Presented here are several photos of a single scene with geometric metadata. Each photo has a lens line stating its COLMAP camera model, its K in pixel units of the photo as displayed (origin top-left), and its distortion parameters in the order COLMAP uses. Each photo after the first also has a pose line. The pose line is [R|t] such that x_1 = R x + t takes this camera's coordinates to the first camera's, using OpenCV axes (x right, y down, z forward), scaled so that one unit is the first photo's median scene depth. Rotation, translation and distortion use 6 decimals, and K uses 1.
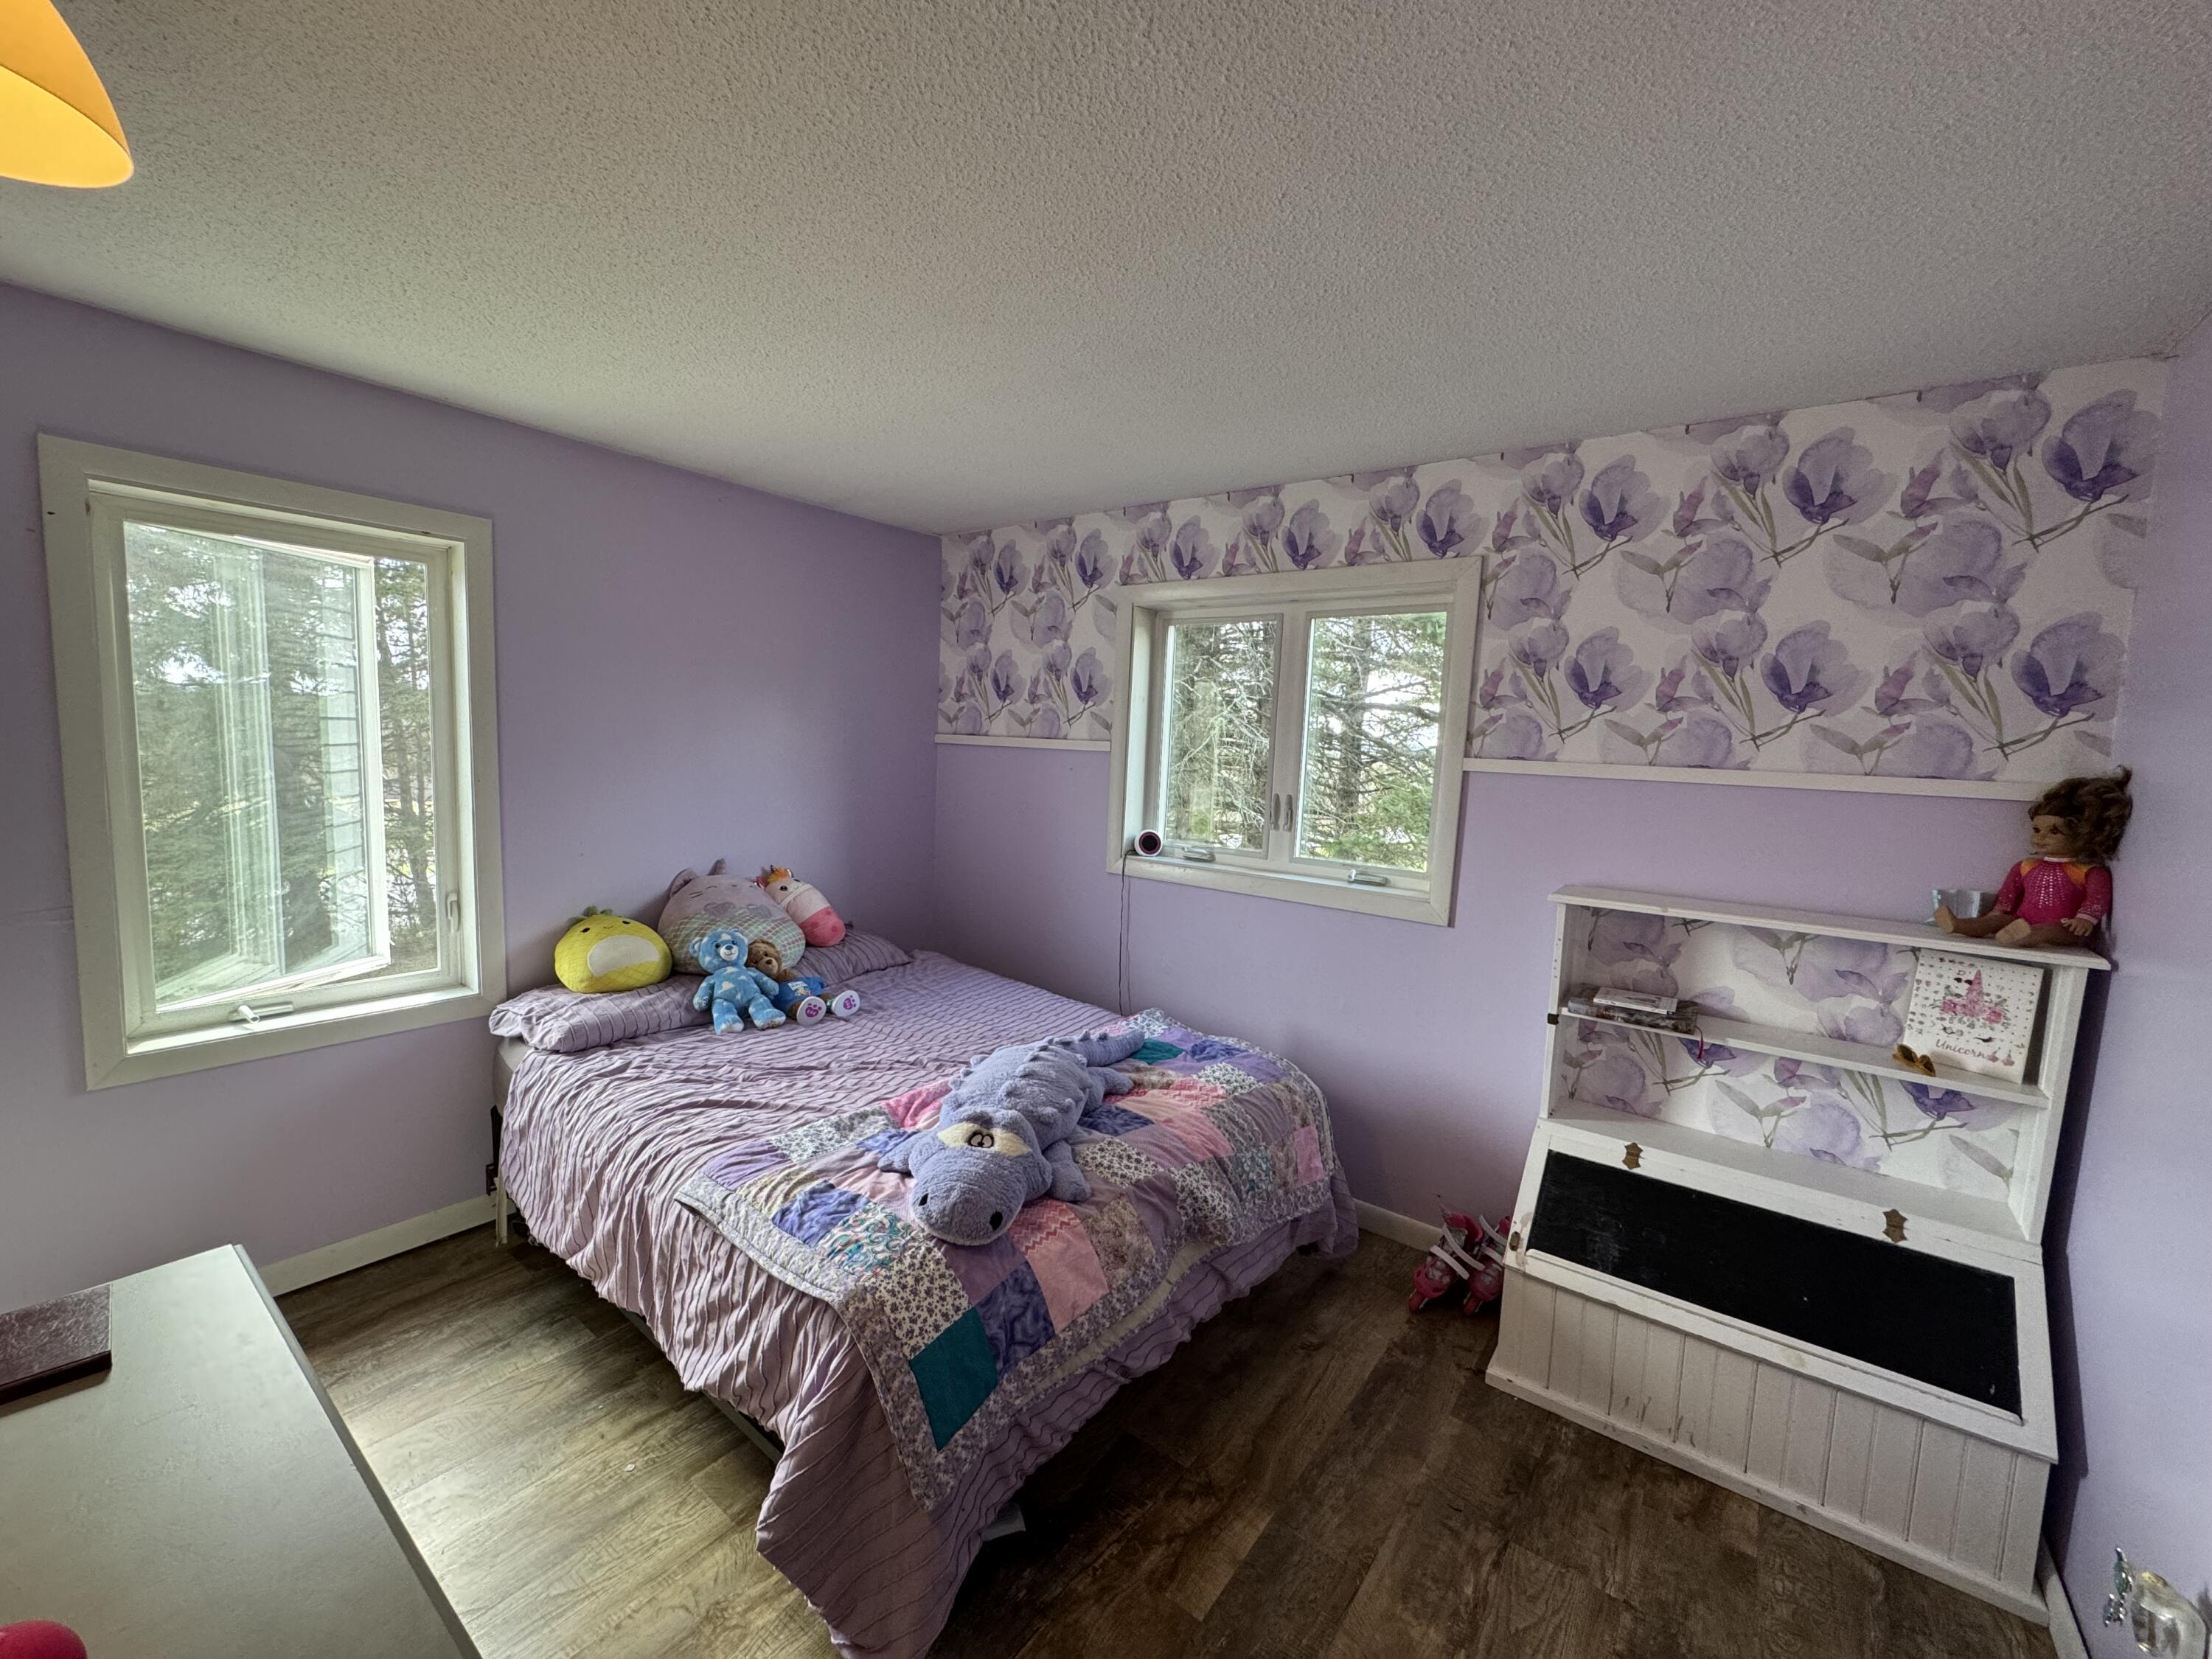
lens RADIAL K [[882.9, 0, 1100.4], [0, 882.9, 830.1], [0, 0, 1]] dist [-0.002123, 0.000467]
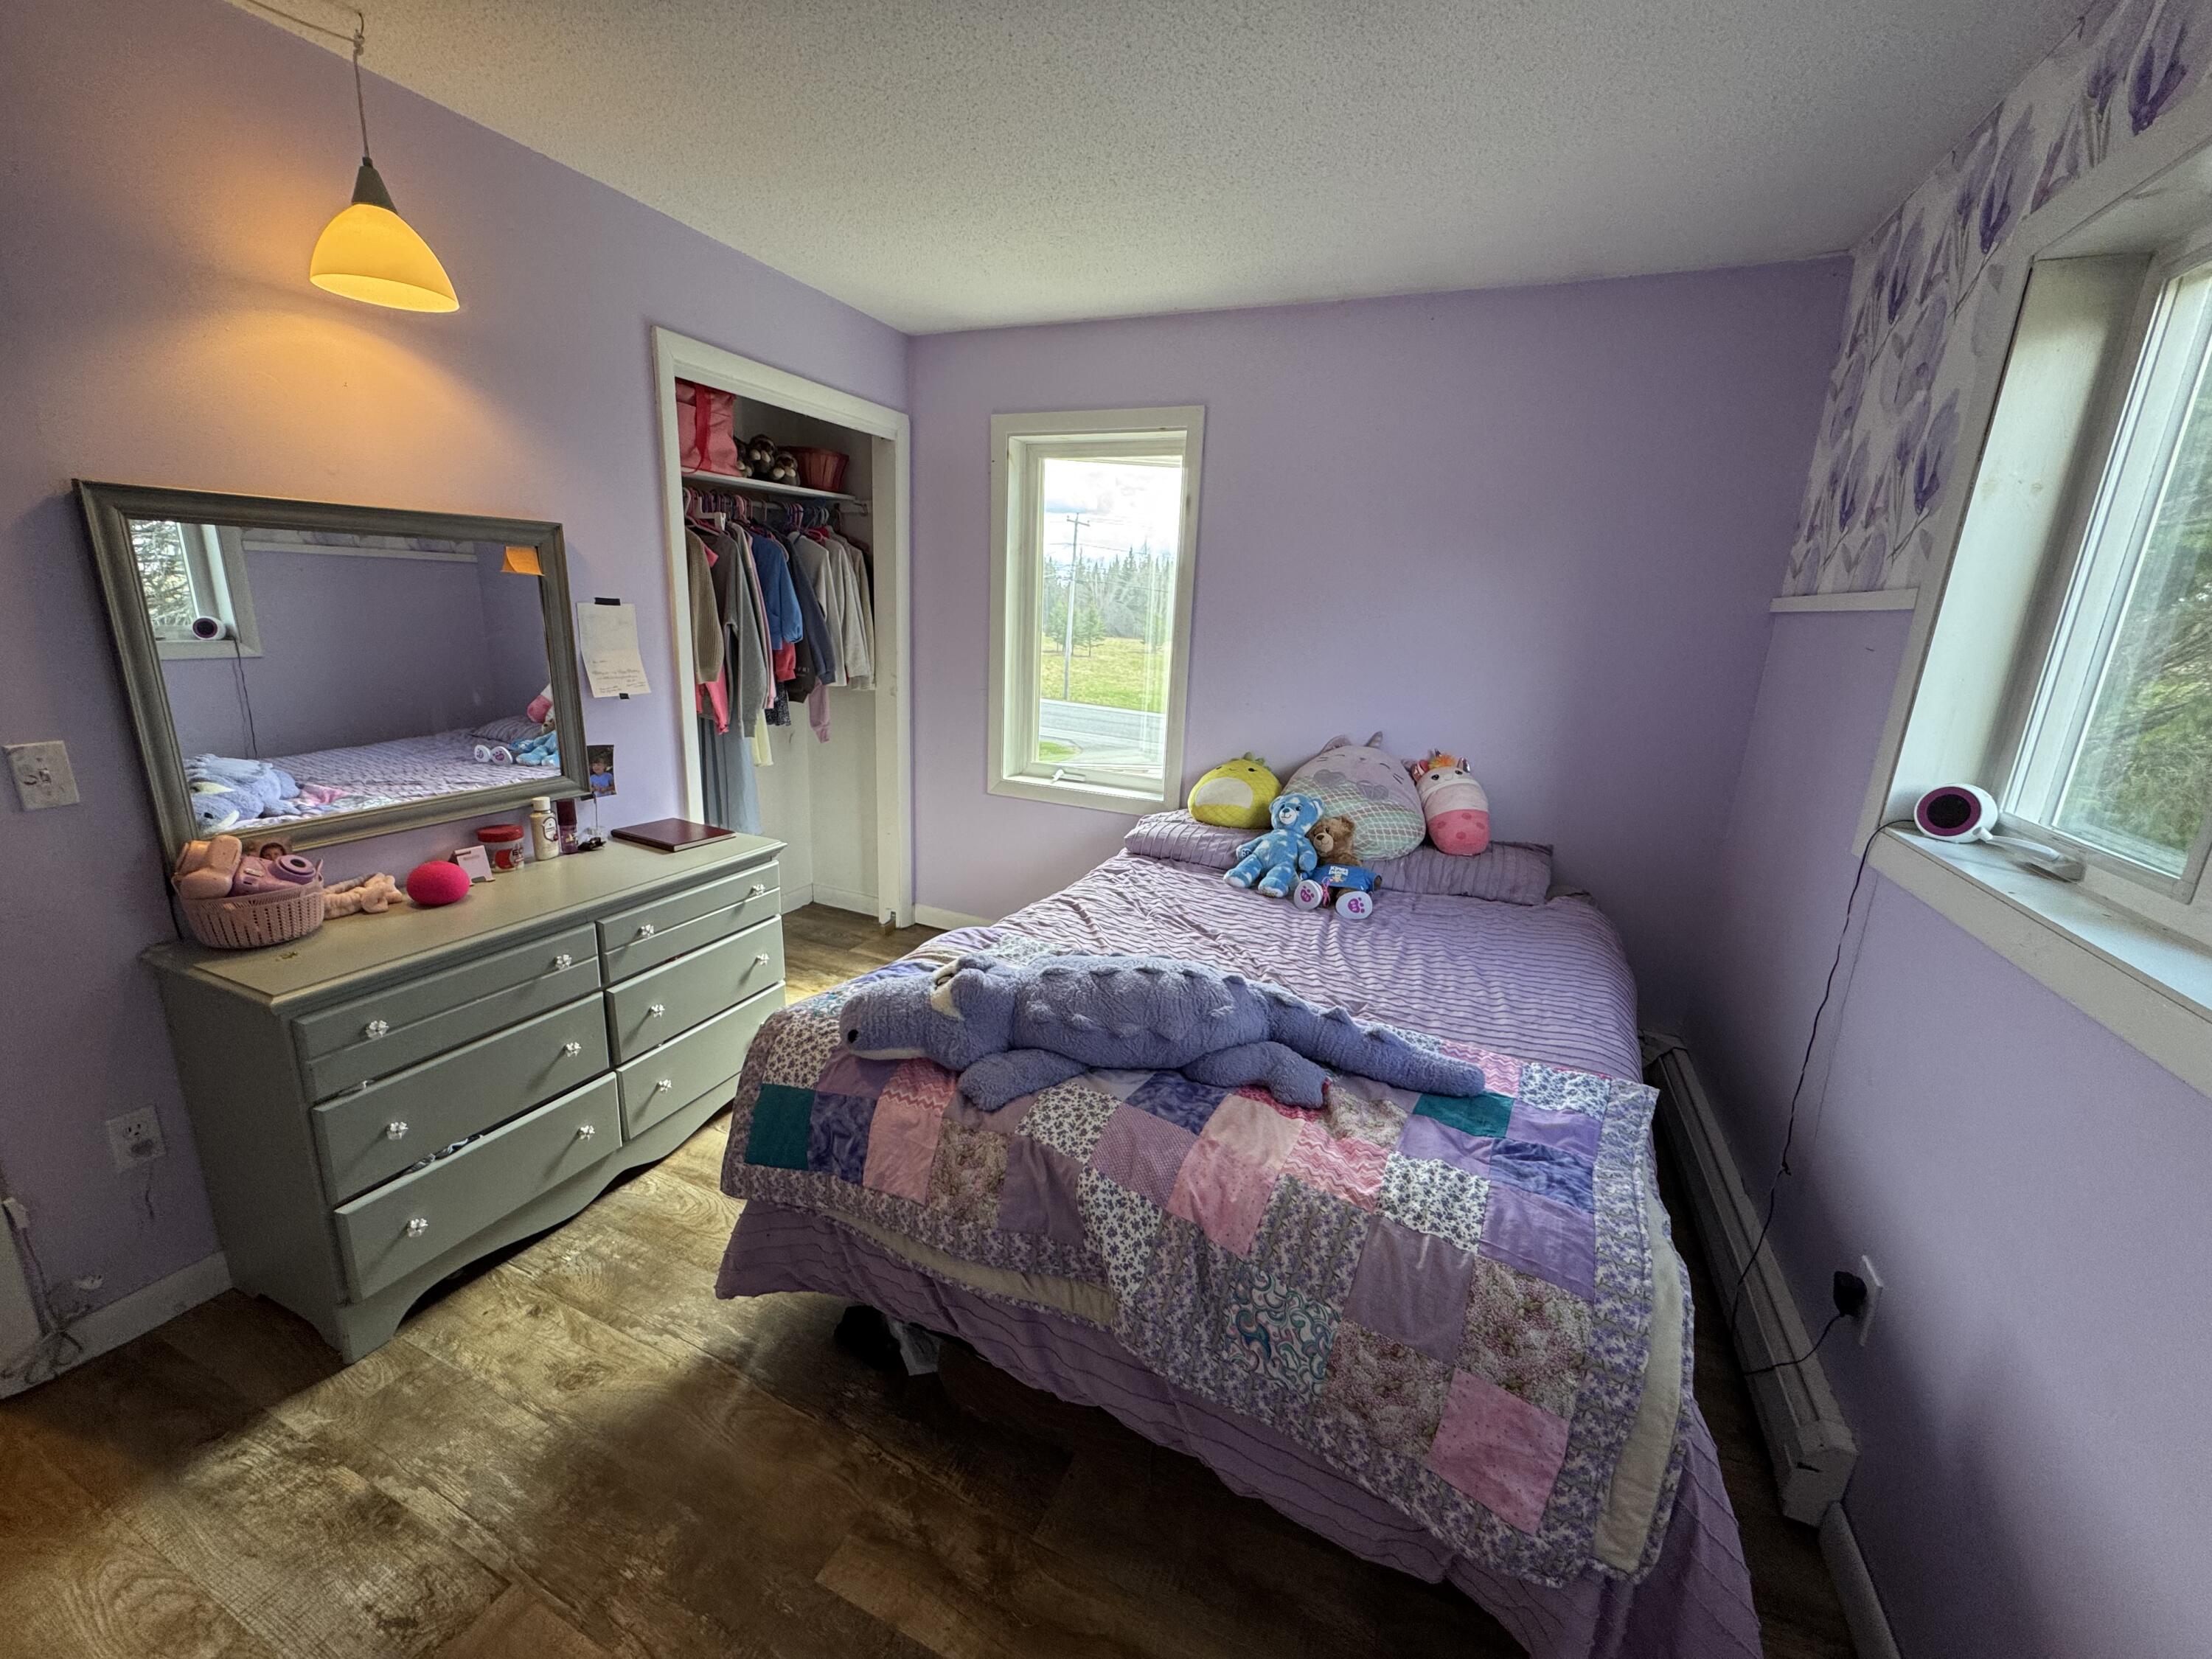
lens RADIAL K [[882.9, 0, 1102.5], [0, 882.9, 825.7], [0, 0, 1]] dist [-0.002123, 0.000467]
pose [[0.236610, 0.213244, -0.947915, 0.556743], [-0.132694, 0.973569, 0.185893, -0.007050], [0.962501, 0.081799, 0.258652, 0.658310]]
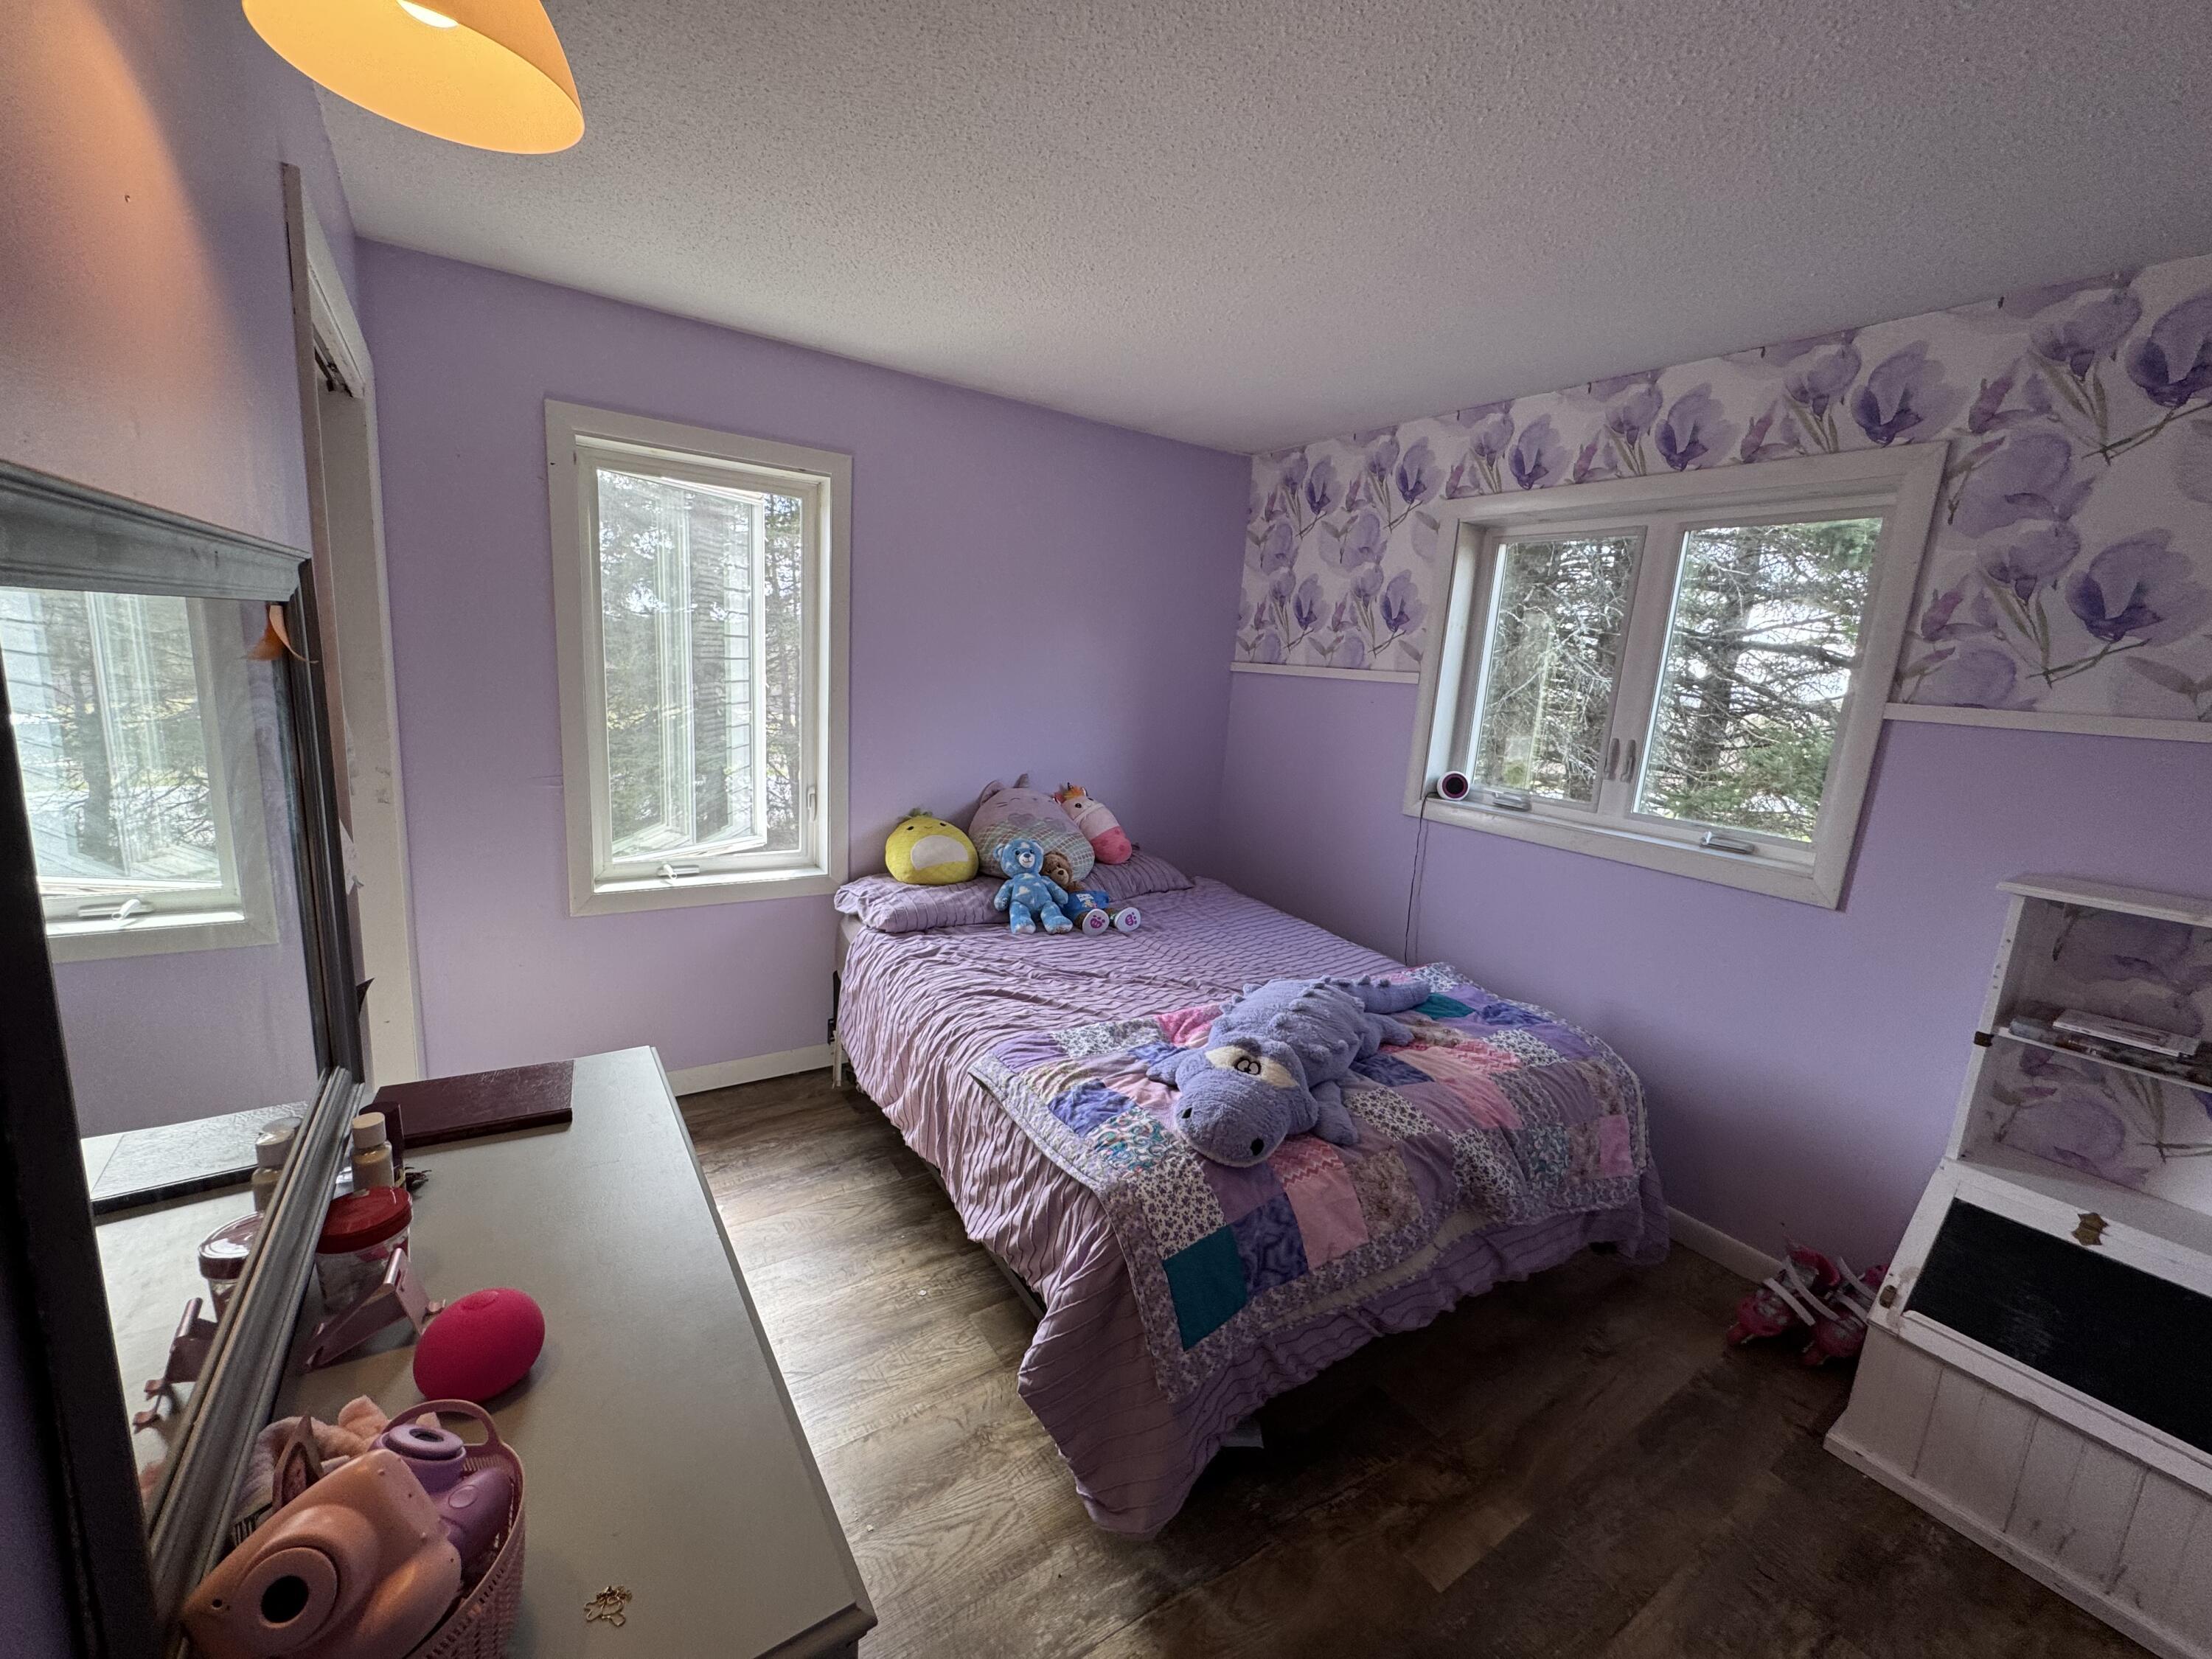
lens RADIAL K [[882.9, 0, 1100.4], [0, 882.9, 826.8], [0, 0, 1]] dist [-0.002123, 0.000467]
pose [[0.945908, 0.081312, -0.314081, -0.001250], [-0.059624, 0.995163, 0.078068, 0.010661], [0.318910, -0.055119, 0.946181, 0.014323]]
